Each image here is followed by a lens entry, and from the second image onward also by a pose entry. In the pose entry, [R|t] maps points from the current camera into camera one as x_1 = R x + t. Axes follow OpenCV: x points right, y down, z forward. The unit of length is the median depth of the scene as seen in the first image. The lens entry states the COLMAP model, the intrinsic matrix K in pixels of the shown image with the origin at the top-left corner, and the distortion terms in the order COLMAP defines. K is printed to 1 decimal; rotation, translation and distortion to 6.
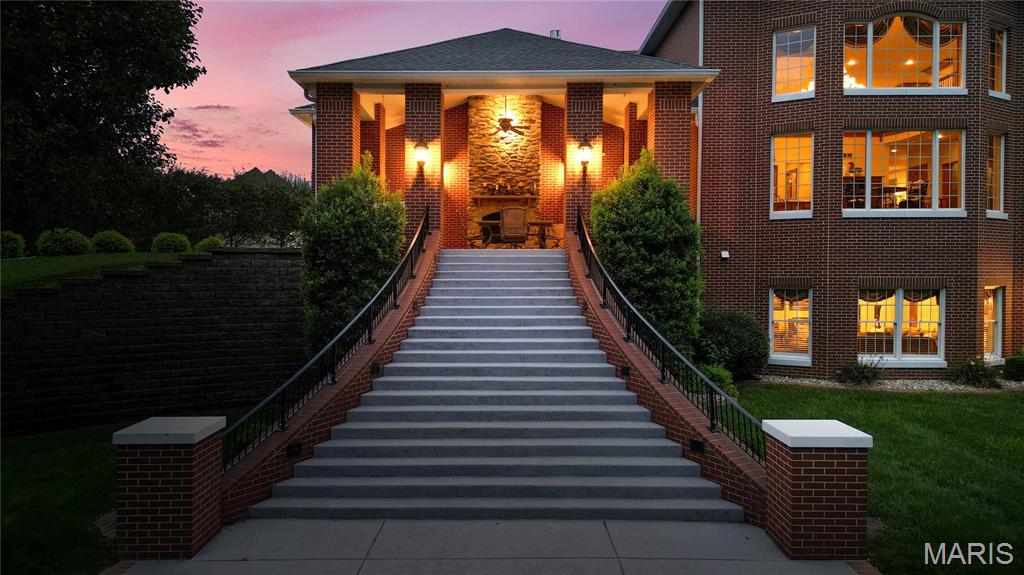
lens RADIAL K [[739.7, 0, 507.0], [0, 739.7, 289.5], [0, 0, 1]] dist [0.106546, -0.133649]
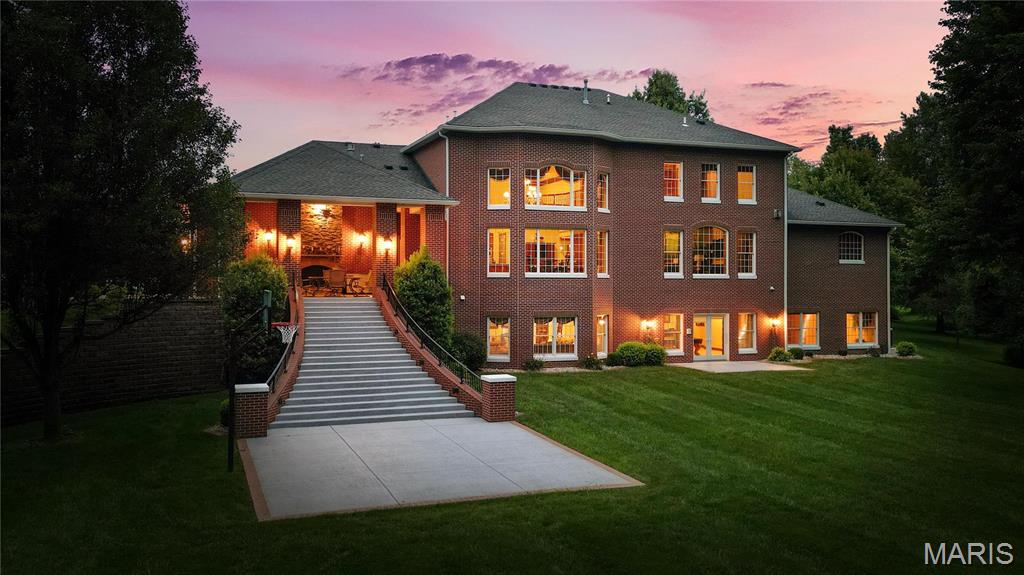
lens RADIAL K [[739.7, 0, 507.0], [0, 739.7, 289.5], [0, 0, 1]] dist [0.106546, -0.133649]
pose [[0.937554, 0.001517, 0.347837, -0.202656], [0.006059, 0.999768, -0.020690, -0.031243], [-0.347788, 0.021505, 0.937327, -0.624553]]
